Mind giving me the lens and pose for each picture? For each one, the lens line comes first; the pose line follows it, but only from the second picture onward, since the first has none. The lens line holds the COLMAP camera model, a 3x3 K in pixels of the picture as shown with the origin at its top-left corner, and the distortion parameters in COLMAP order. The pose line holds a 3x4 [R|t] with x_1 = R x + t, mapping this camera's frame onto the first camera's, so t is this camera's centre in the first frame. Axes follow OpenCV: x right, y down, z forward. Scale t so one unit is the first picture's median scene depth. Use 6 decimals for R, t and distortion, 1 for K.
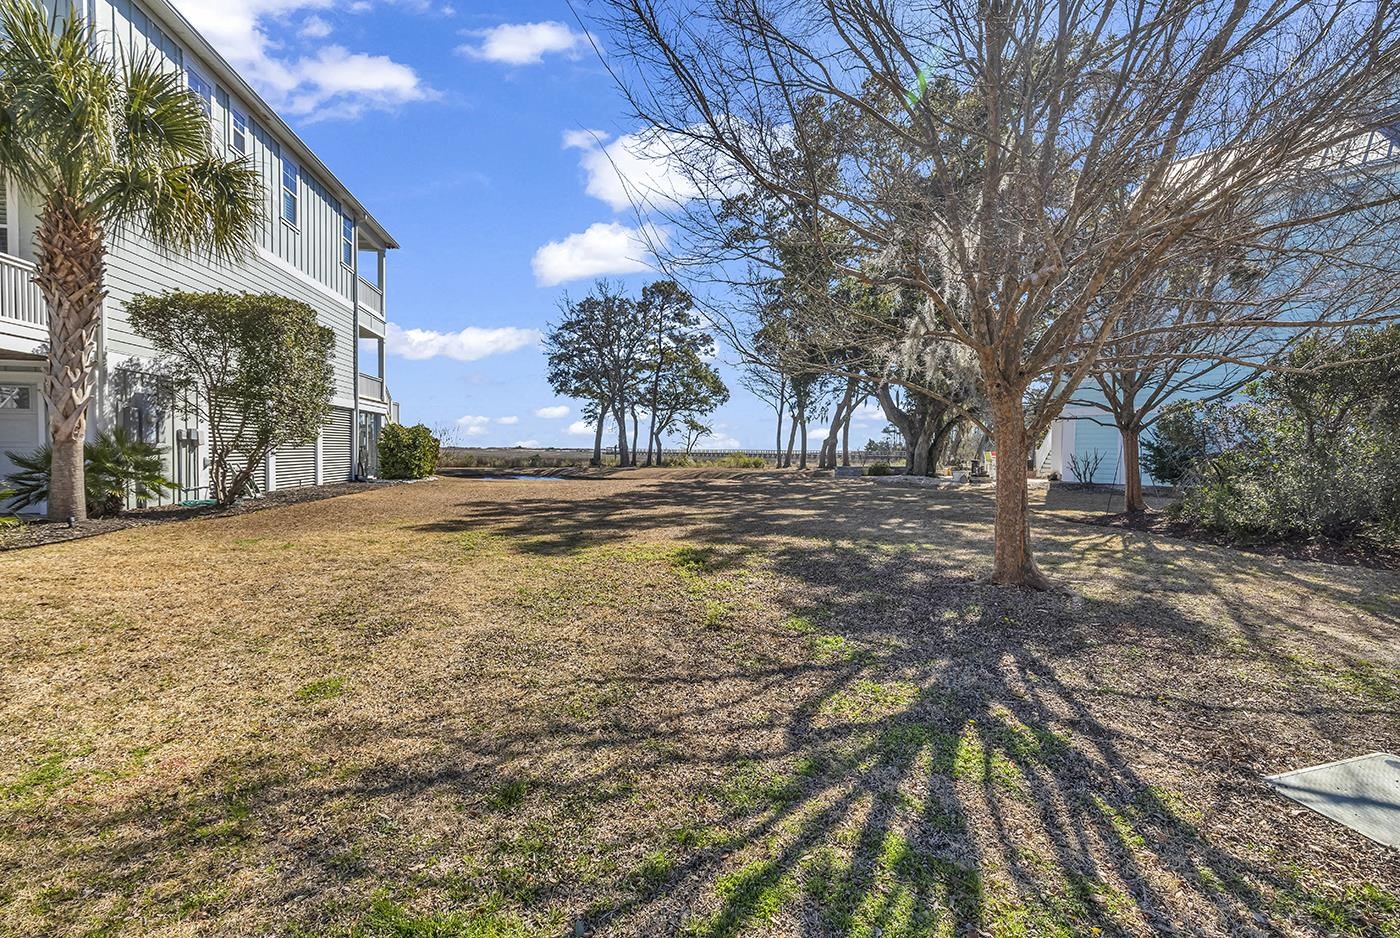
lens RADIAL K [[632.1, 0, 696.8], [0, 632.1, 464.8], [0, 0, 1]] dist [0.004545, -0.000545]
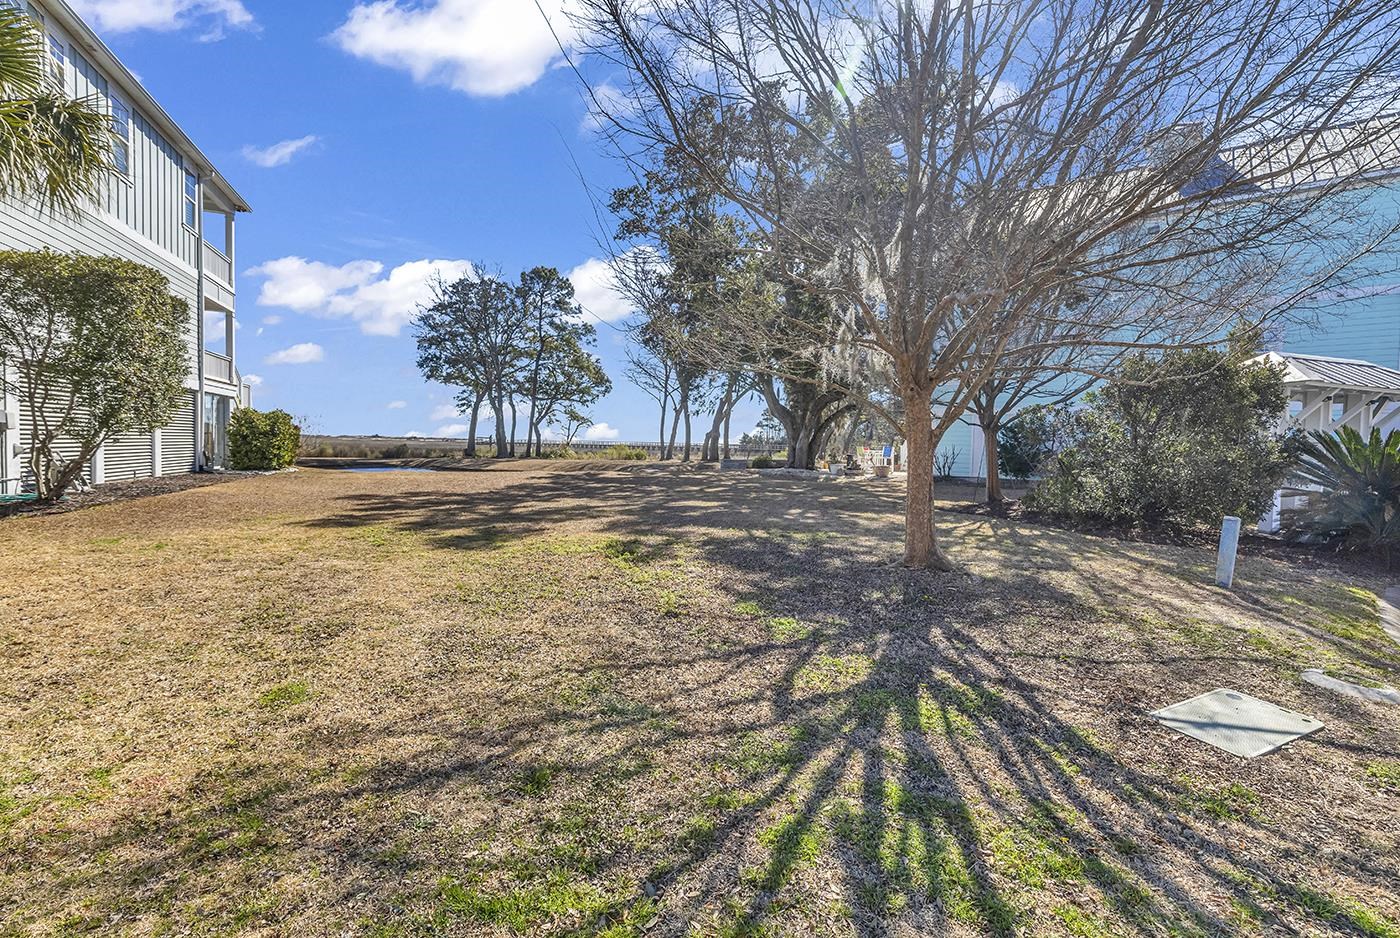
lens RADIAL K [[632.1, 0, 696.8], [0, 632.1, 464.8], [0, 0, 1]] dist [0.004545, -0.000545]
pose [[0.981458, 0.005306, 0.191603, -0.108675], [-0.007740, 0.999899, 0.011958, -0.002298], [-0.191520, -0.013219, 0.981400, -0.023424]]
